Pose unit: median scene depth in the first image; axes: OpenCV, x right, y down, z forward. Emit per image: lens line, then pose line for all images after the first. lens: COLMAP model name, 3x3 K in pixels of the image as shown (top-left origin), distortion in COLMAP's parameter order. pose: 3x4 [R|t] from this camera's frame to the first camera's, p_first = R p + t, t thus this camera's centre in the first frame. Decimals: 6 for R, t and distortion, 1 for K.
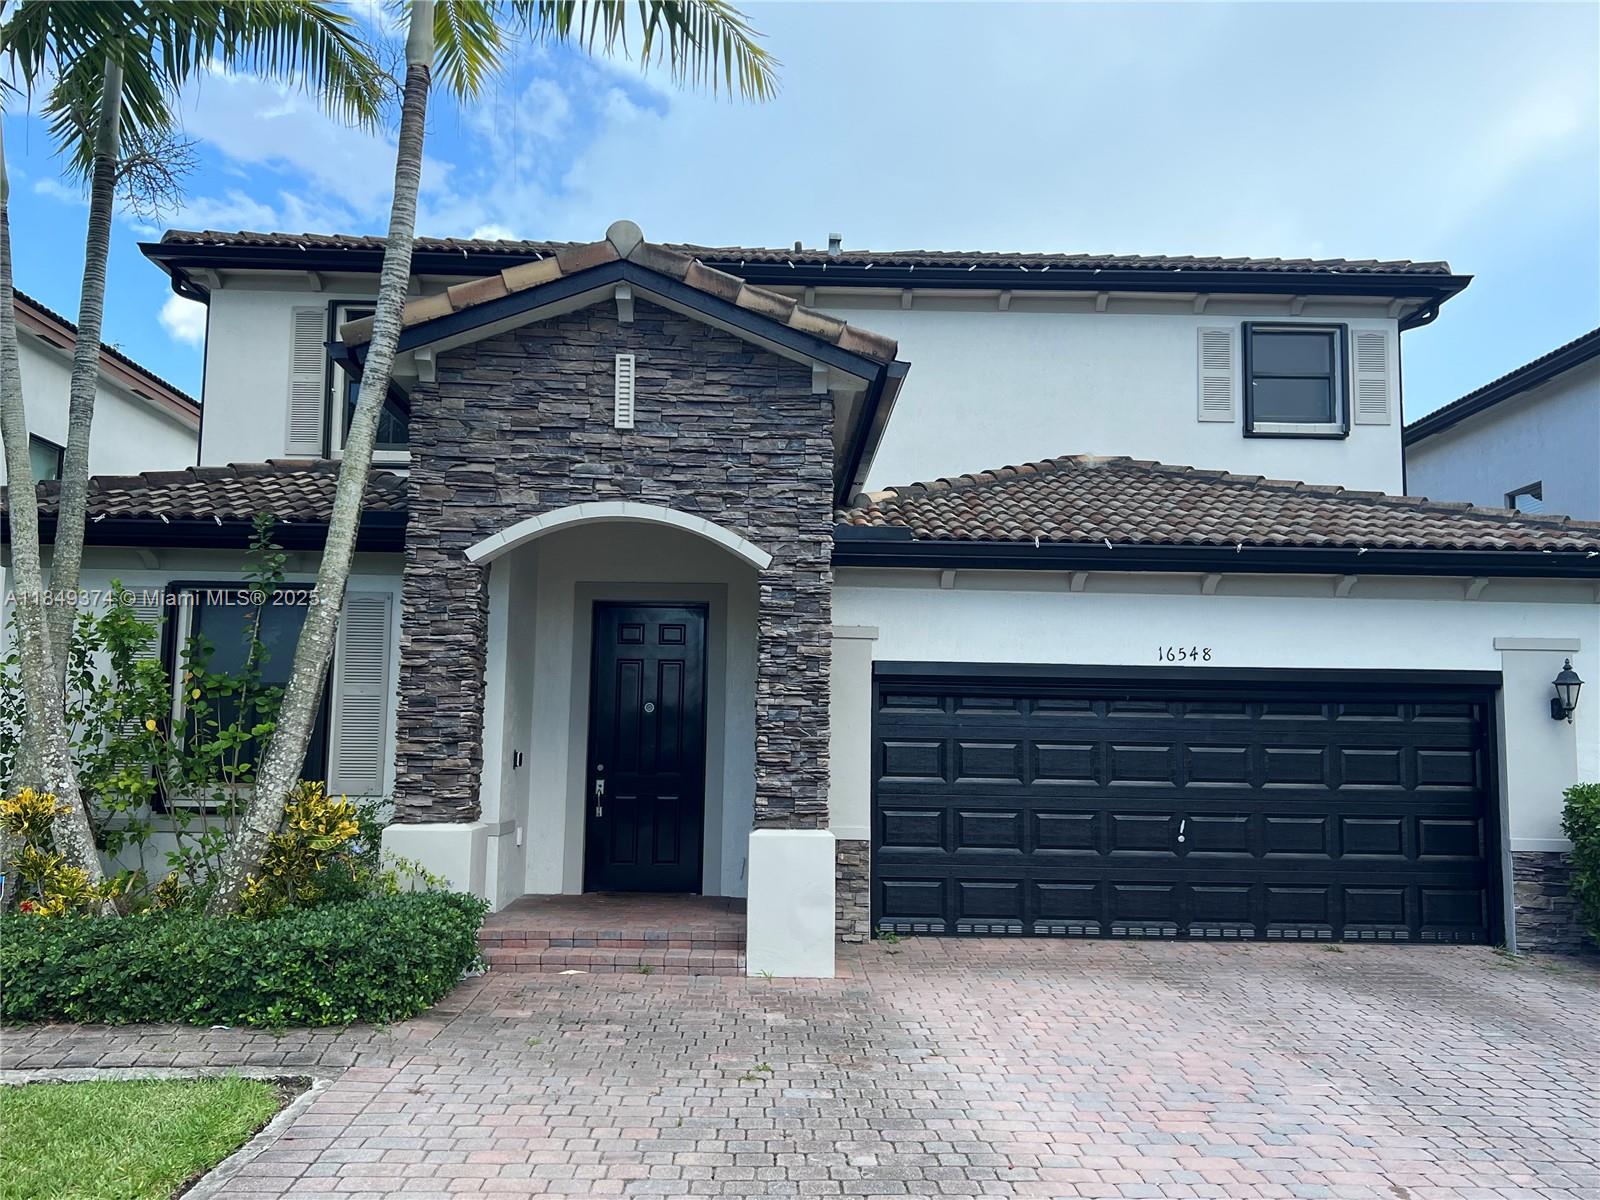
lens RADIAL K [[1396.0, 0, 808.1], [0, 1396.0, 609.2], [0, 0, 1]] dist [0.141340, -0.271890]
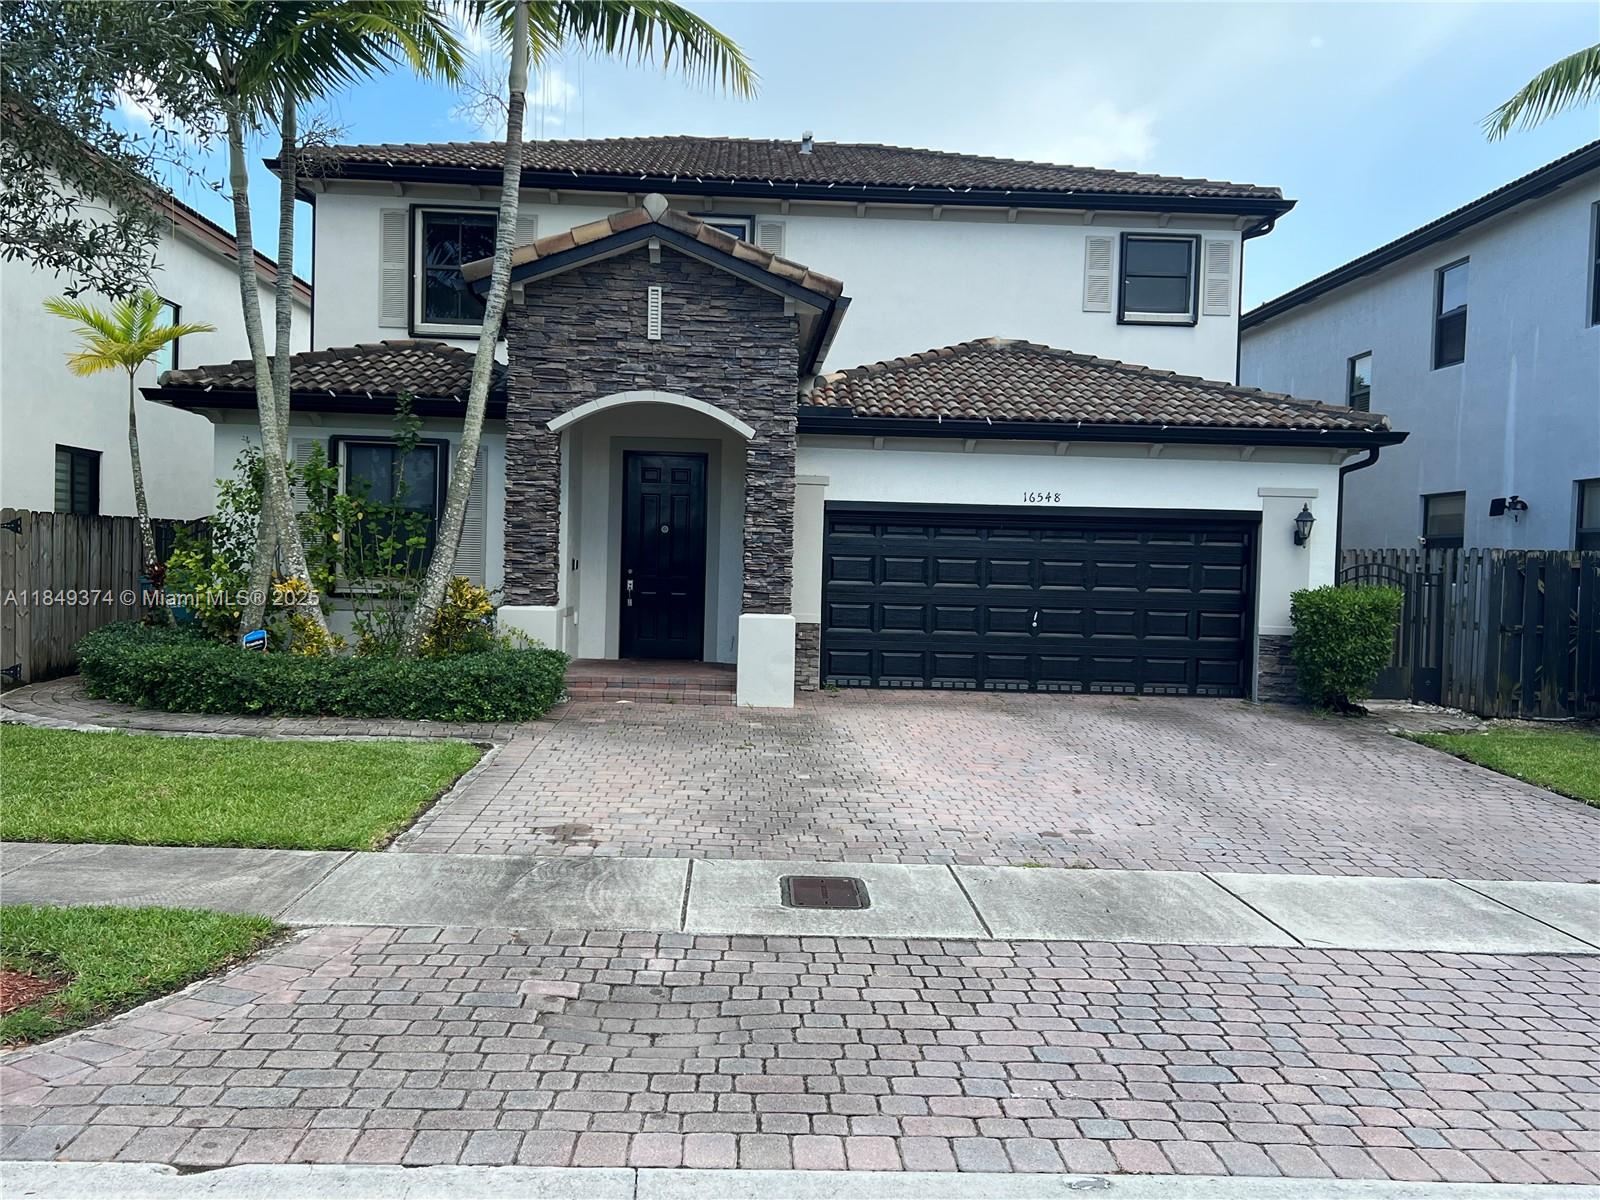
lens RADIAL K [[1396.0, 0, 808.1], [0, 1396.0, 609.2], [0, 0, 1]] dist [0.141340, -0.271890]
pose [[0.999746, 0.012564, 0.018736, 0.004289], [-0.015005, 0.990533, 0.136454, -0.051625], [-0.016845, -0.136700, 0.990469, -0.470711]]
